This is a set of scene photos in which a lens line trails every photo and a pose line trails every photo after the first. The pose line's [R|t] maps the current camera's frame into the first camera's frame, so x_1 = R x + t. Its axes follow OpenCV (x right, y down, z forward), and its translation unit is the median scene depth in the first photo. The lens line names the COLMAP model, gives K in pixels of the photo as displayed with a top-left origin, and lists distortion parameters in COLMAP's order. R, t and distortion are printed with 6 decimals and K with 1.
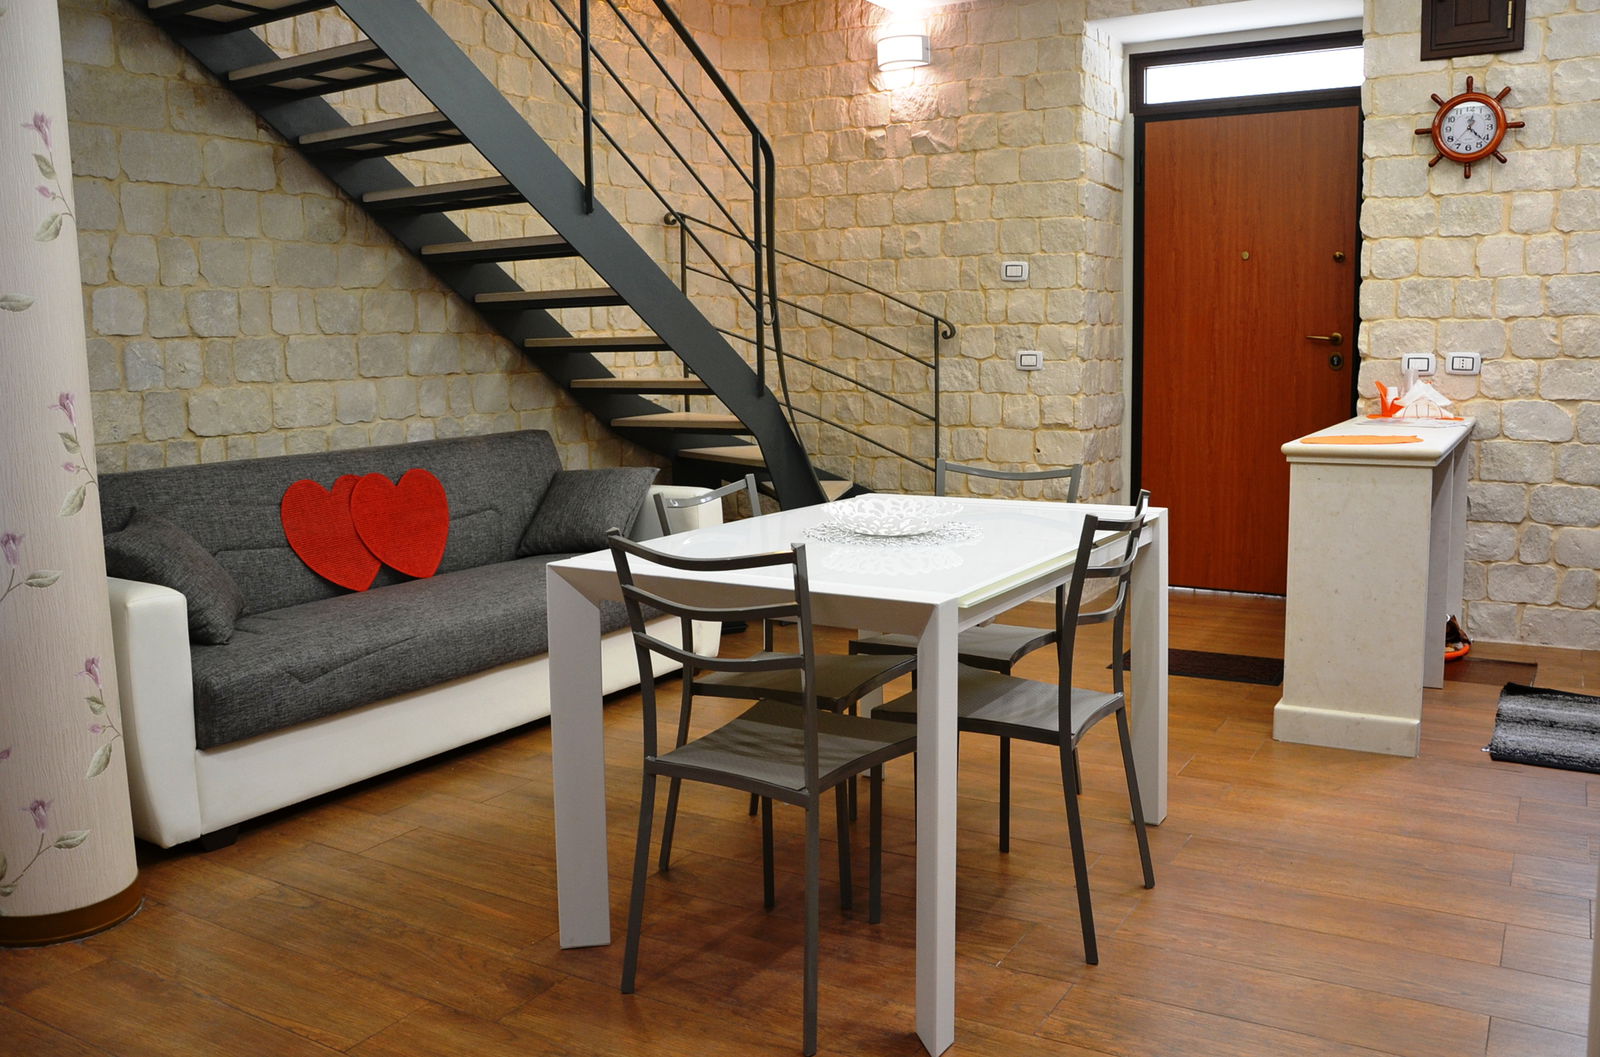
lens RADIAL K [[1368.5, 0, 798.5], [0, 1368.5, 526.7], [0, 0, 1]] dist [-0.117191, 0.078400]
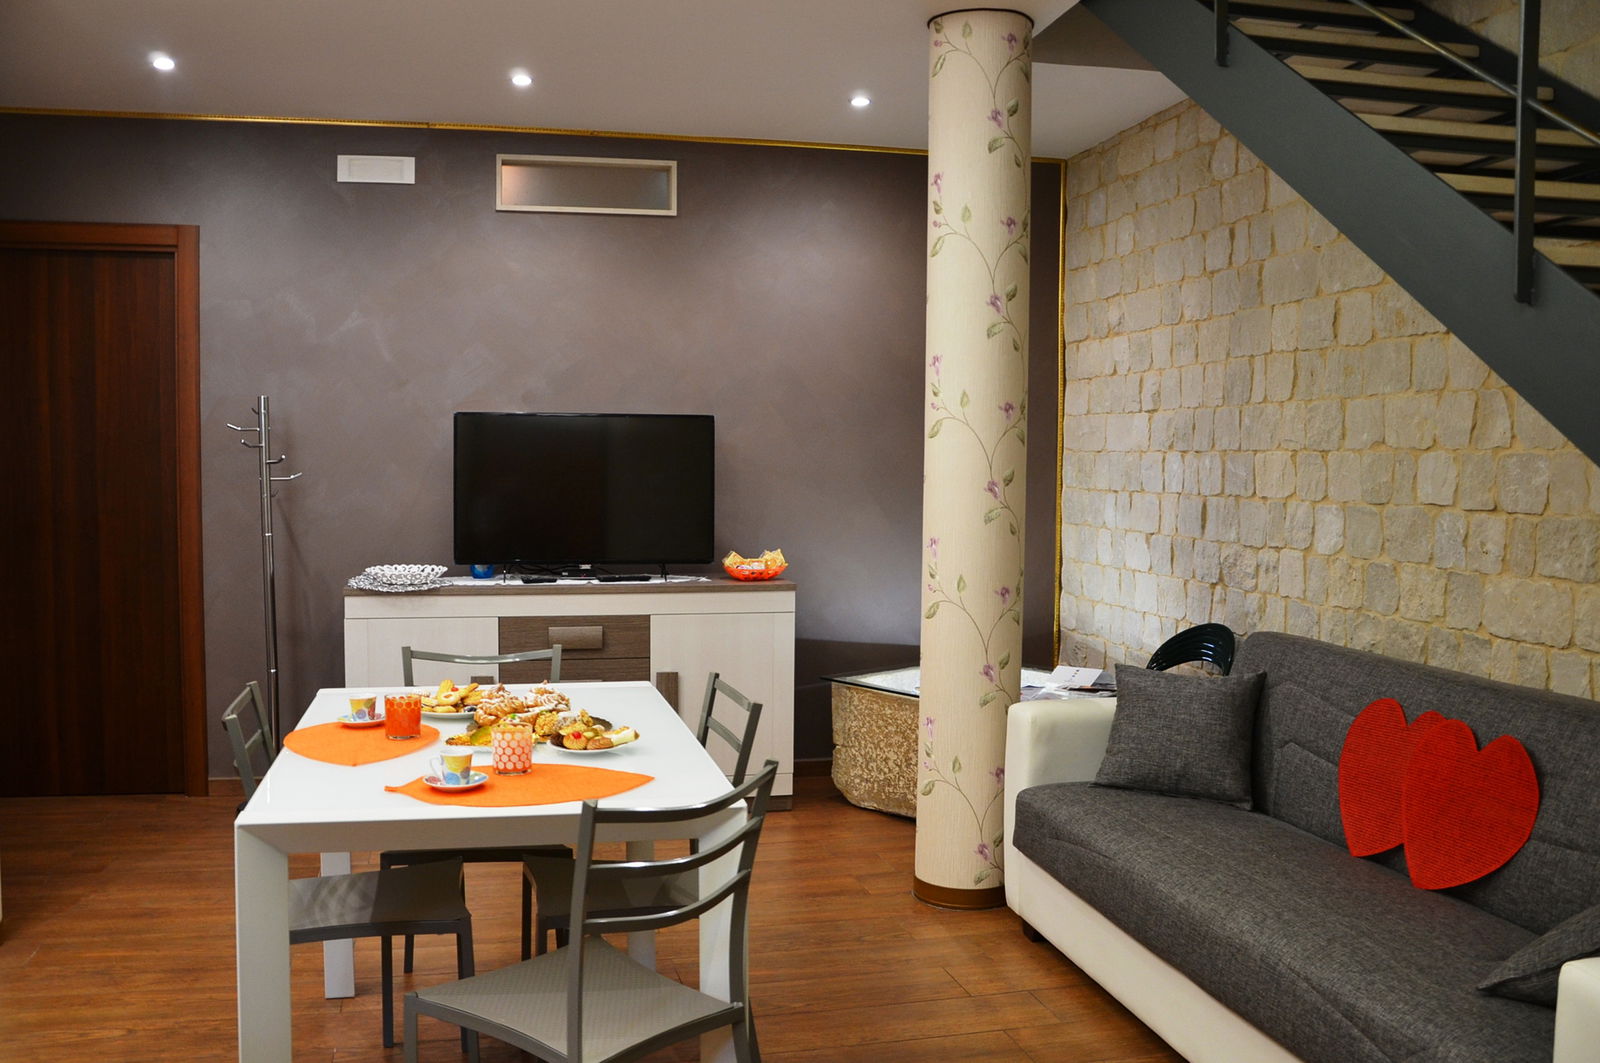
lens RADIAL K [[1368.5, 0, 787.5], [0, 1368.5, 542.6], [0, 0, 1]] dist [-0.117191, 0.078400]
pose [[-0.713469, 0.055764, -0.698465, 0.417623], [-0.090074, 0.981258, 0.170351, -0.223752], [0.694873, 0.184454, -0.695074, 1.276535]]
